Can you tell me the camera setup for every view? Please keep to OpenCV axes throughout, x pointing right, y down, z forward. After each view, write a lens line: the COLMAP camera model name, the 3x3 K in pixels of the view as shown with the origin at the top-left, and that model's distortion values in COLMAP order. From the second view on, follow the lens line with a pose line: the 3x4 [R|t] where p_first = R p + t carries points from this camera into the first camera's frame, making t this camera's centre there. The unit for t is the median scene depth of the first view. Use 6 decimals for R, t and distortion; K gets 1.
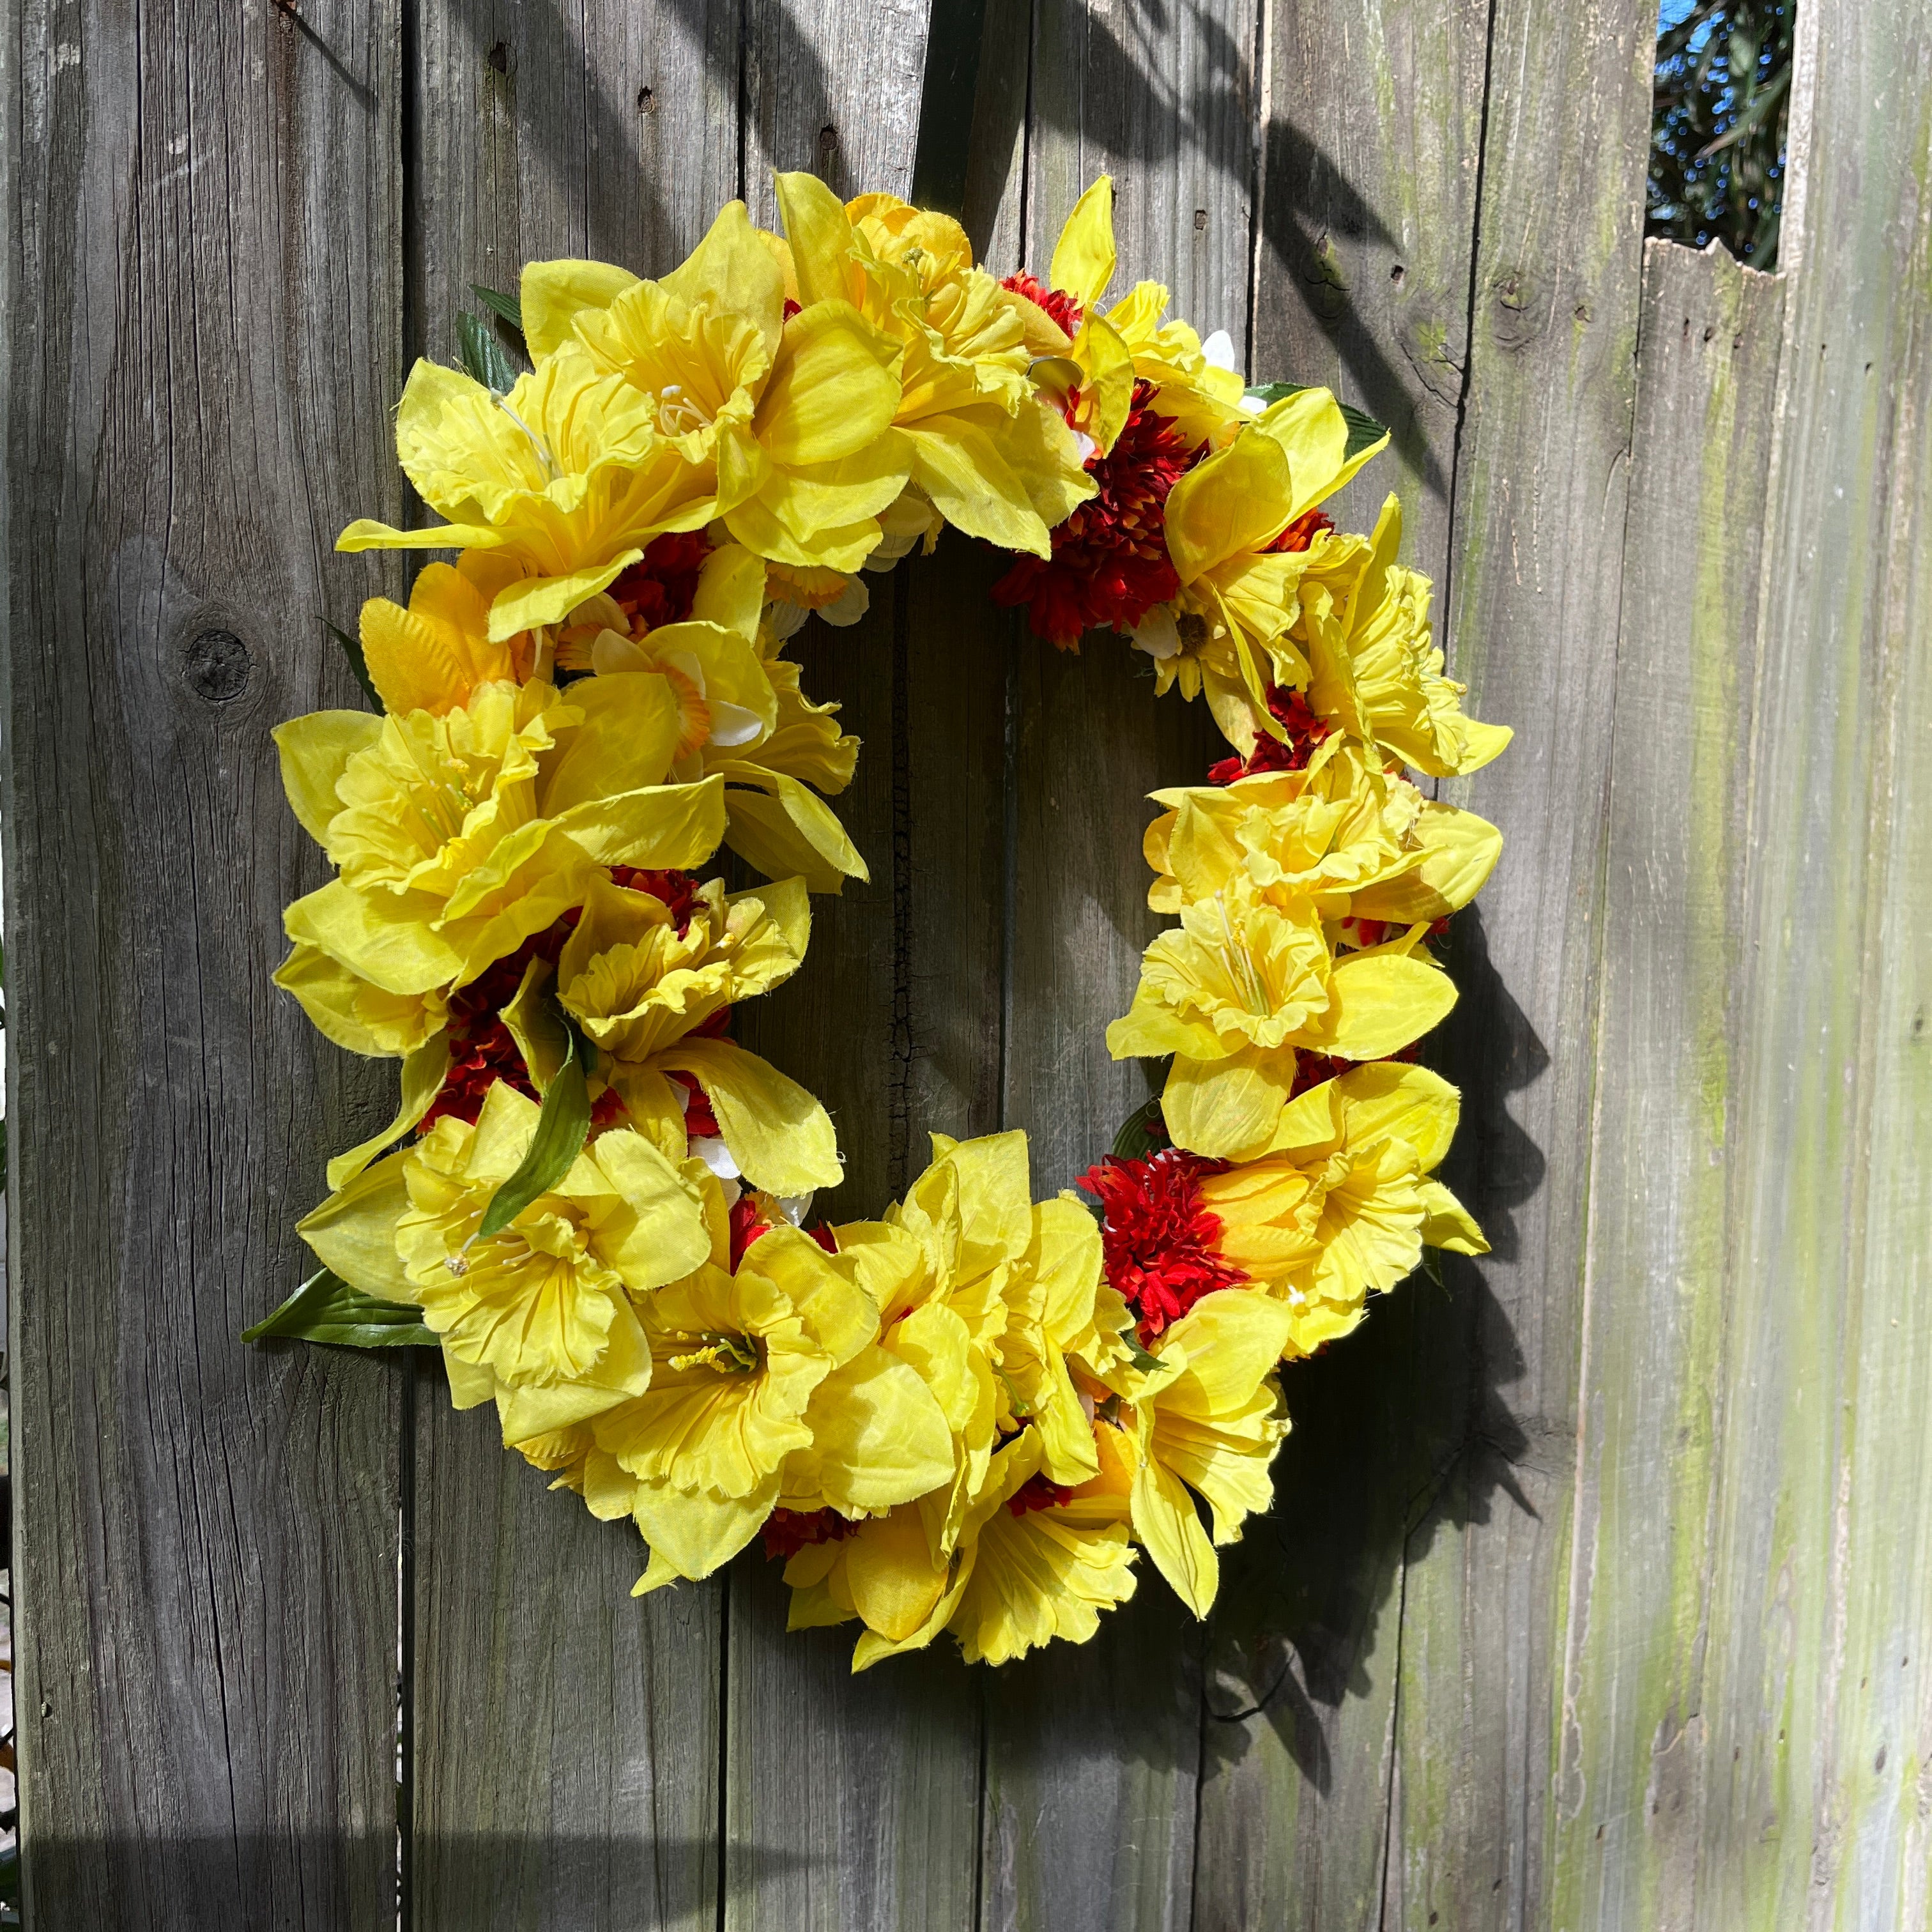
lens RADIAL K [[1985.2, 0, 967.1], [0, 1985.2, 976.1], [0, 0, 1]] dist [0.014529, 0.000000]
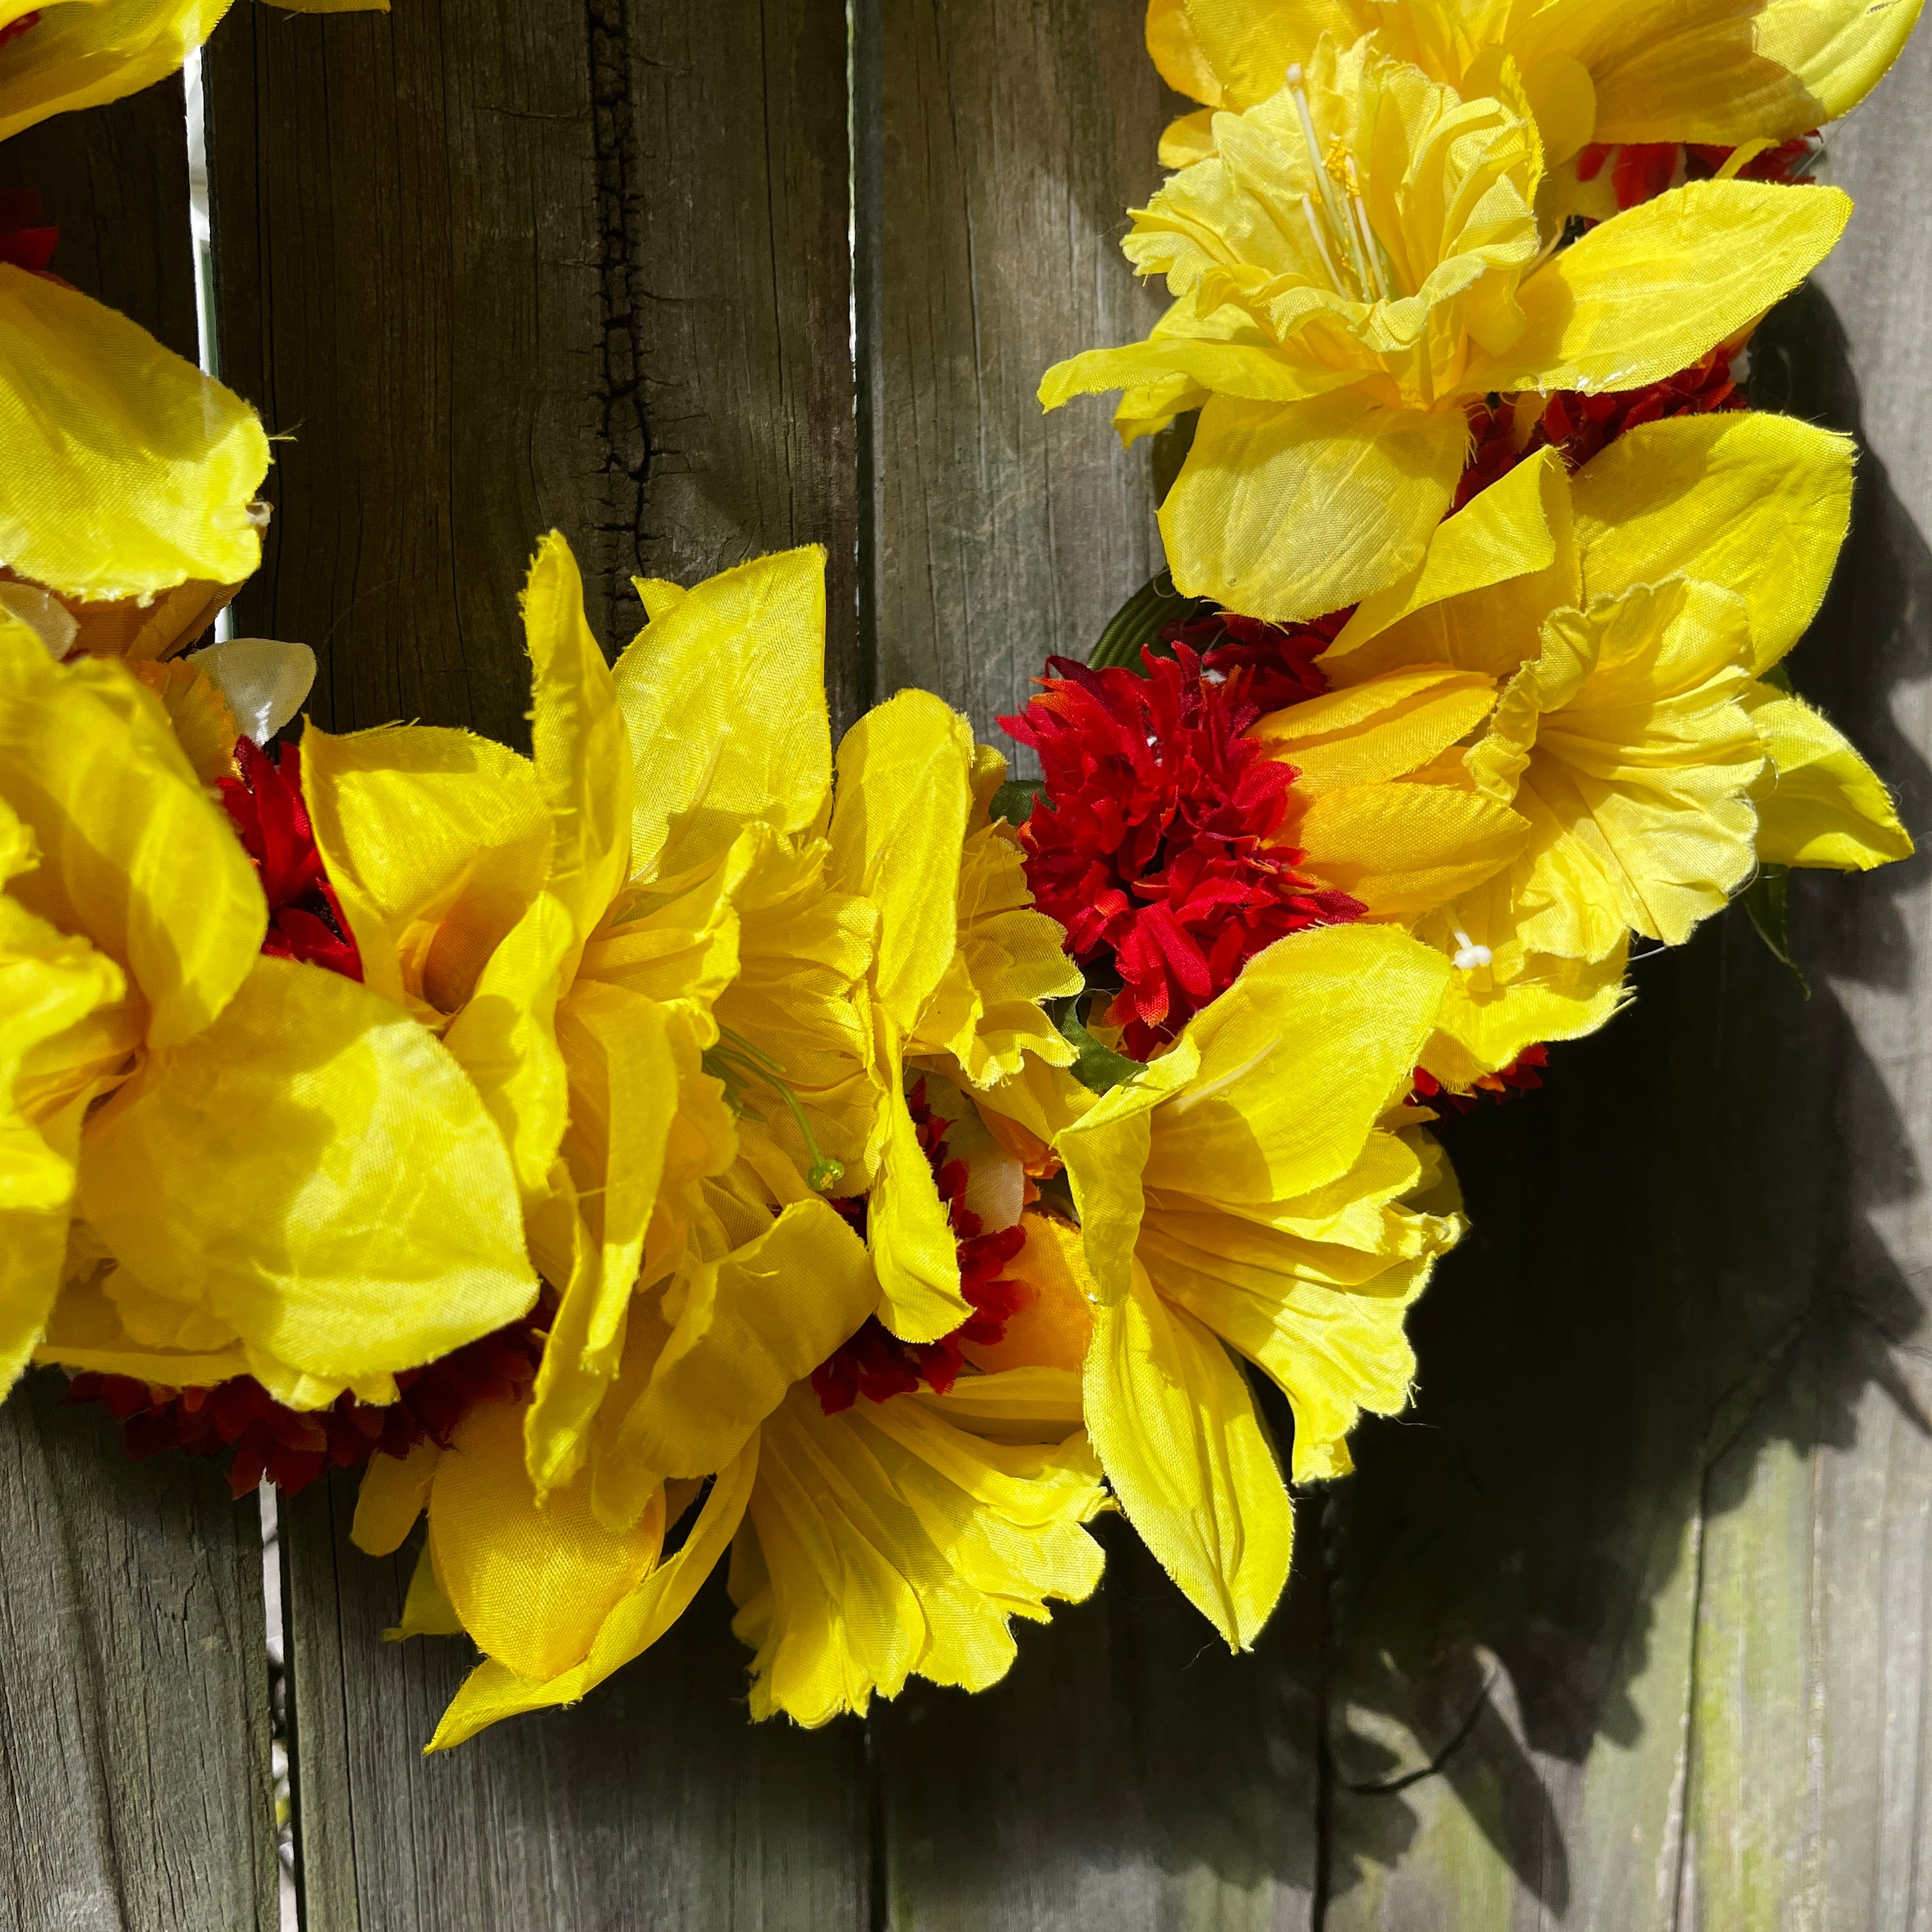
lens RADIAL K [[1991.3, 0, 957.6], [0, 1991.3, 997.2], [0, 0, 1]] dist [0.013039, 0.000000]
pose [[0.991212, -0.010489, -0.131865, 0.111197], [0.017288, 0.998574, 0.050517, 0.149536], [0.131147, -0.052353, 0.989980, 0.539710]]
